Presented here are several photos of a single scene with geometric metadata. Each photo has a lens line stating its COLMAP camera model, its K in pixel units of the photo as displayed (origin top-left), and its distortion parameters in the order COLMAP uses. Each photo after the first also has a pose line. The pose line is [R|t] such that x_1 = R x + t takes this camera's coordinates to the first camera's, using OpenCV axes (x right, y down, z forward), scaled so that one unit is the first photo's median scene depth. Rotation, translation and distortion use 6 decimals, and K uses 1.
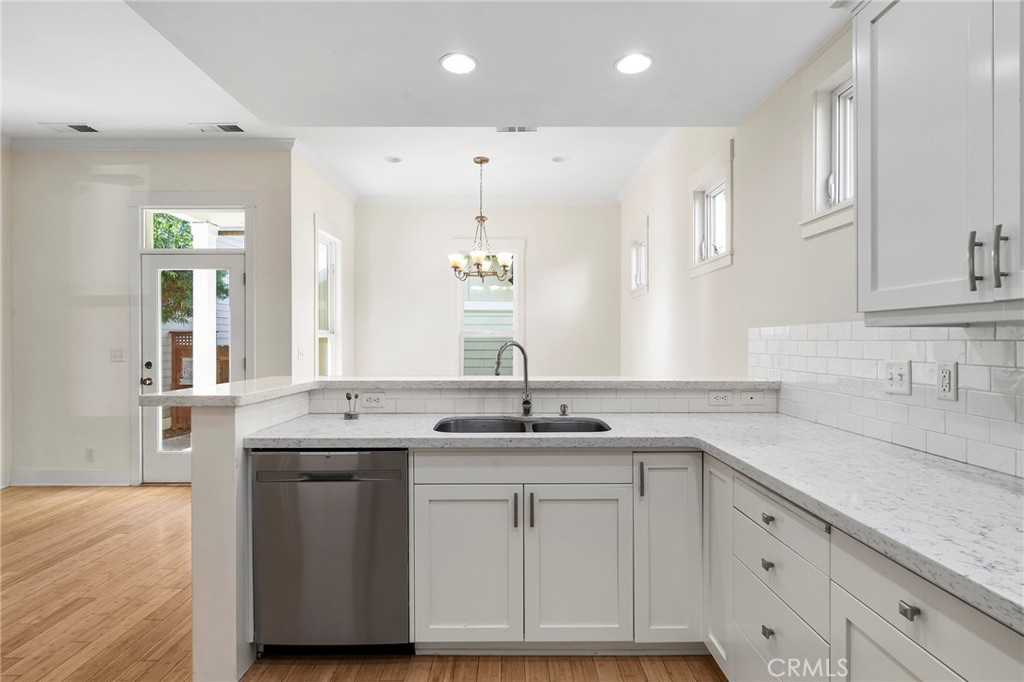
lens RADIAL K [[509.8, 0, 514.7], [0, 509.8, 343.0], [0, 0, 1]] dist [-0.000471, -0.001701]
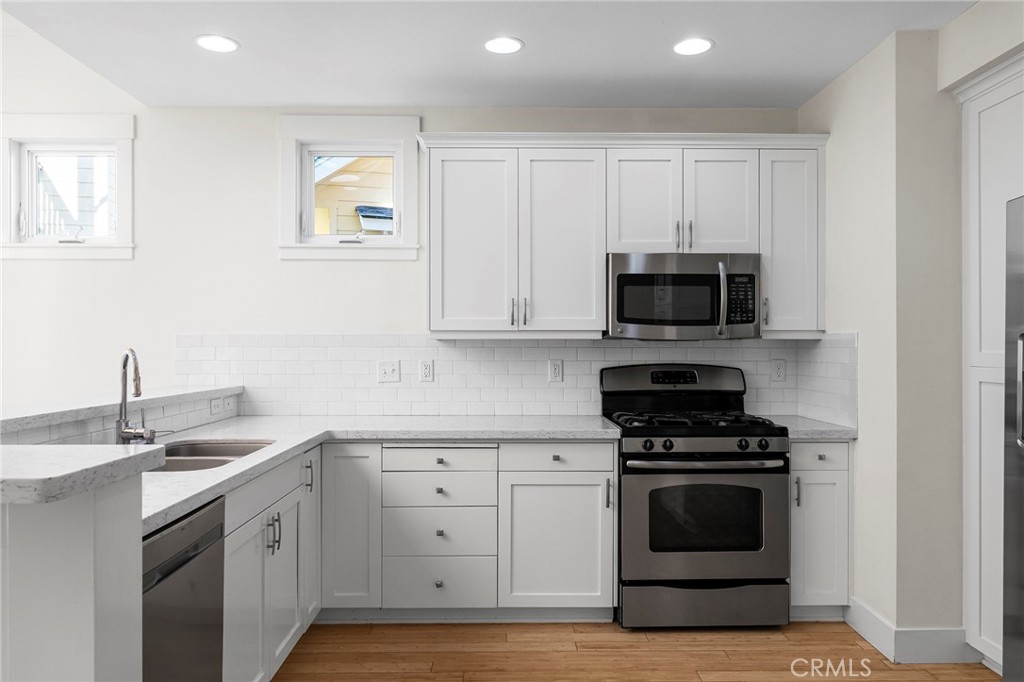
lens RADIAL K [[715.1, 0, 512.3], [0, 715.1, 348.2], [0, 0, 1]] dist [0.005068, 0.000117]
pose [[-0.005785, -0.002086, 0.999981, -0.967858], [0.005108, 0.999985, 0.002116, -0.003194], [-0.999970, 0.005120, -0.005774, 0.443997]]
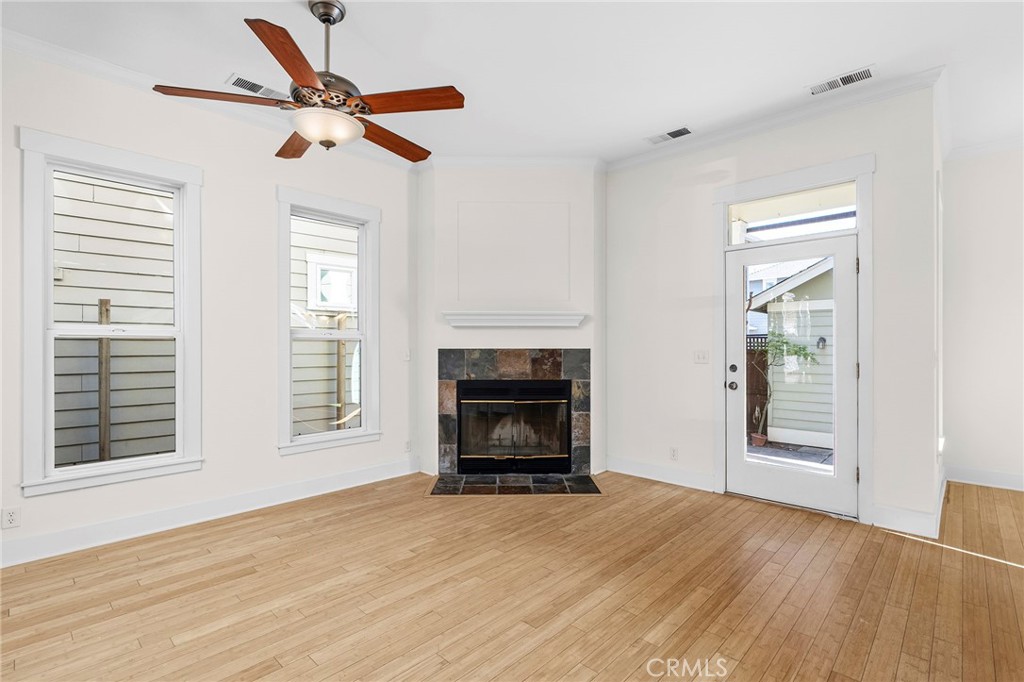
lens RADIAL K [[476.2, 0, 509.4], [0, 476.2, 345.1], [0, 0, 1]] dist [-0.005782, -0.000856]
pose [[0.720737, -0.000761, -0.693208, -0.697952], [-0.006081, 0.999954, -0.007420, 0.016687], [0.693182, 0.009563, 0.720699, 0.137289]]
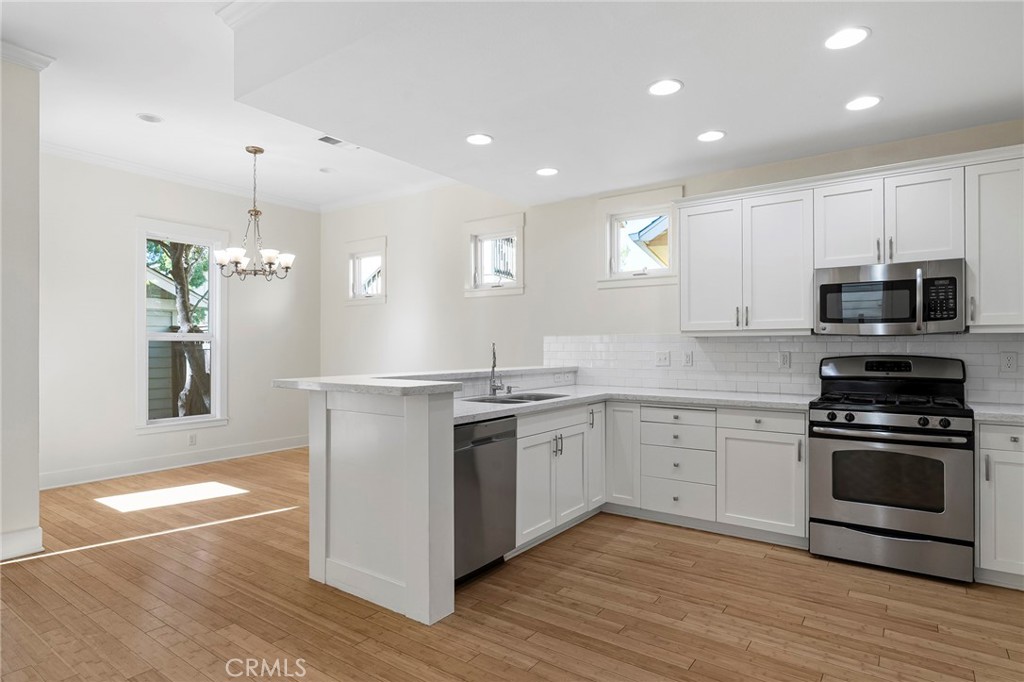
lens RADIAL K [[560.6, 0, 513.2], [0, 560.6, 344.9], [0, 0, 1]] dist [0.002013, 0.000574]
pose [[0.588760, 0.001899, 0.808306, -1.167503], [0.005894, 0.999961, -0.006642, 0.012191], [-0.808287, 0.008675, 0.588725, 0.039808]]
